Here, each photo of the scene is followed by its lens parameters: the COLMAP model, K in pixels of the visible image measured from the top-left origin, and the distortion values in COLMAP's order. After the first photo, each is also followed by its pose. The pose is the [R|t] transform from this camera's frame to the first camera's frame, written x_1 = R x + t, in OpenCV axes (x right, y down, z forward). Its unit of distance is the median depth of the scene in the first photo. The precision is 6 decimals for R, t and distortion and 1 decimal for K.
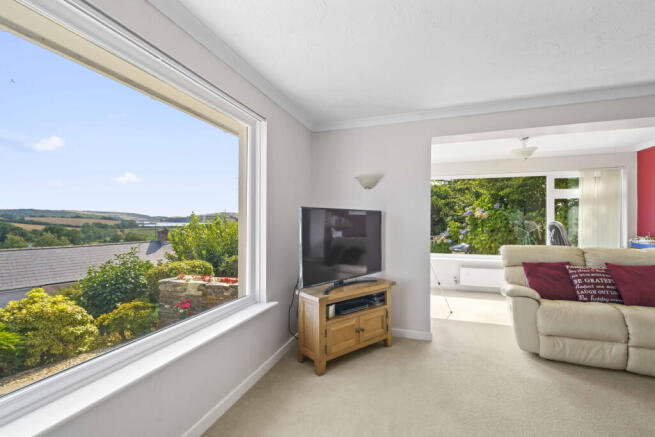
lens RADIAL K [[283.5, 0, 325.9], [0, 283.5, 221.3], [0, 0, 1]] dist [0.001739, -0.000094]
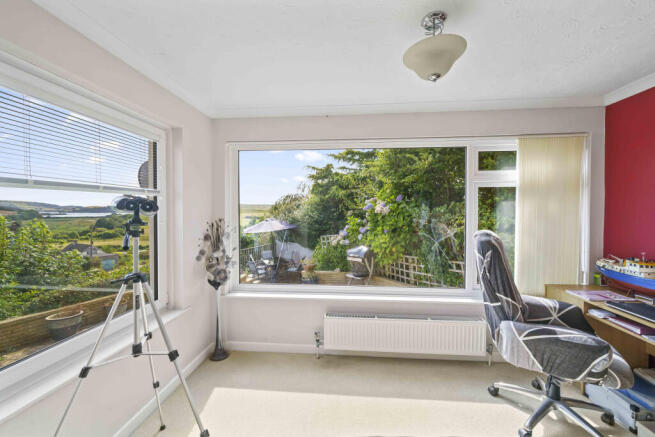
lens RADIAL K [[262.1, 0, 328.5], [0, 262.1, 215.2], [0, 0, 1]] dist [-0.000395, 0.000037]
pose [[0.970498, -0.005328, 0.241051, 0.238407], [0.001489, 0.999869, 0.016106, -0.019285], [-0.241105, -0.015272, 0.970379, 0.346674]]
